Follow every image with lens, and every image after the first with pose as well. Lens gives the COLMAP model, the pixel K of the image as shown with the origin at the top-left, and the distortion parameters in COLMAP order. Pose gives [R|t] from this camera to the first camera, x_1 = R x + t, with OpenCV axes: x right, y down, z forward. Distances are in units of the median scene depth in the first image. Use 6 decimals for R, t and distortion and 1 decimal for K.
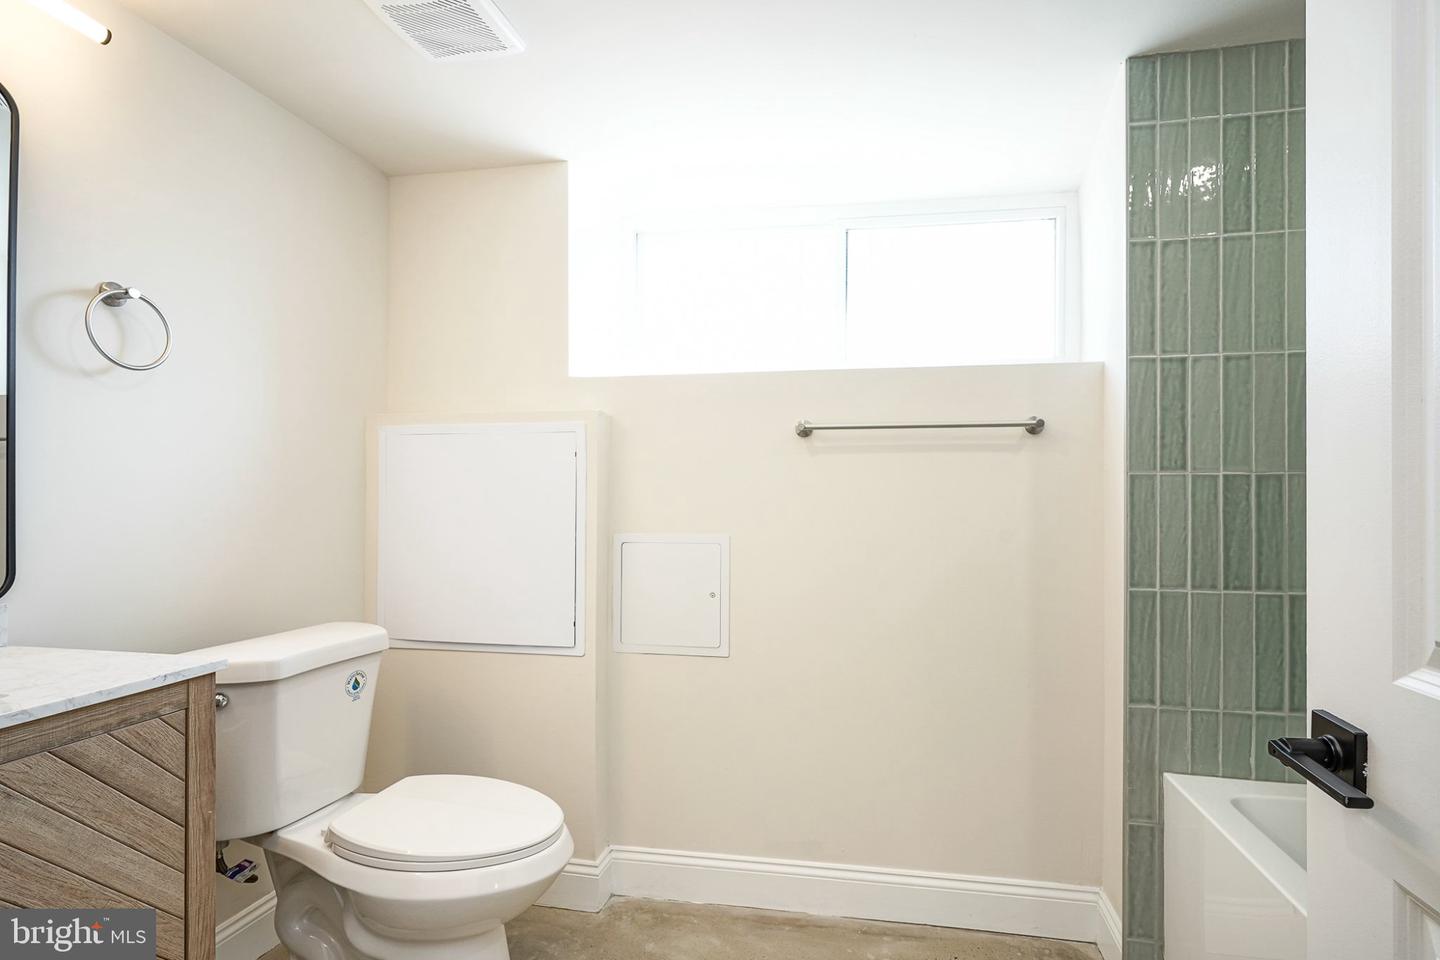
lens RADIAL K [[726.0, 0, 767.1], [0, 726.0, 493.8], [0, 0, 1]] dist [0.000267, 0.000685]
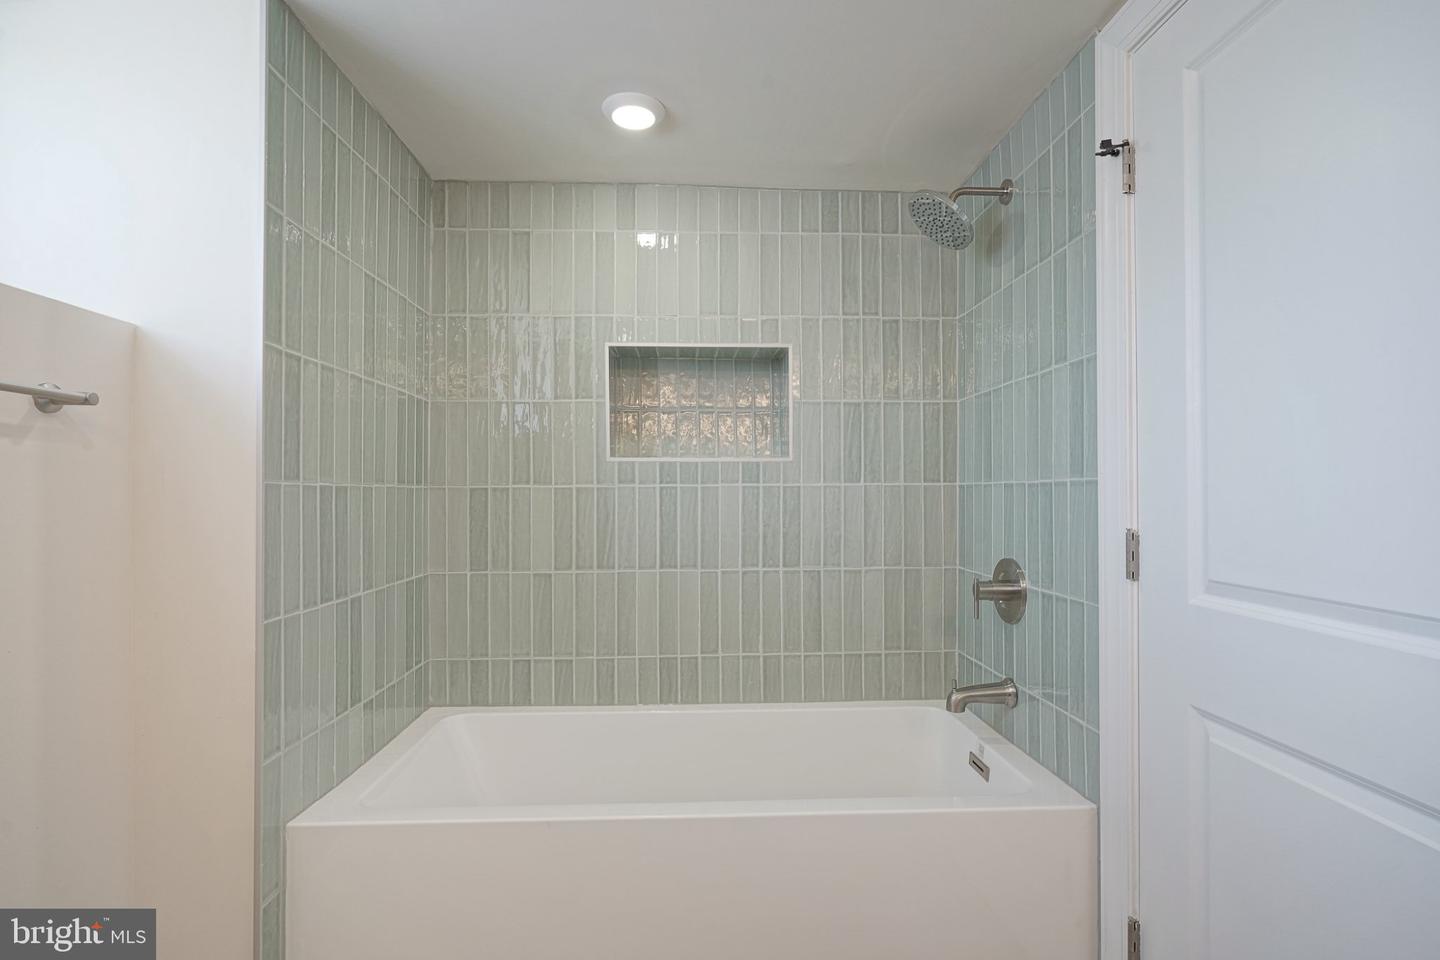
lens RADIAL K [[705.1, 0, 722.4], [0, 705.1, 491.2], [0, 0, 1]] dist [-0.002456, -0.000176]
pose [[-0.213874, 0.011131, 0.976798, -0.398437], [0.007163, 0.999926, -0.009827, -0.006092], [-0.976835, 0.004895, -0.213938, 0.665221]]
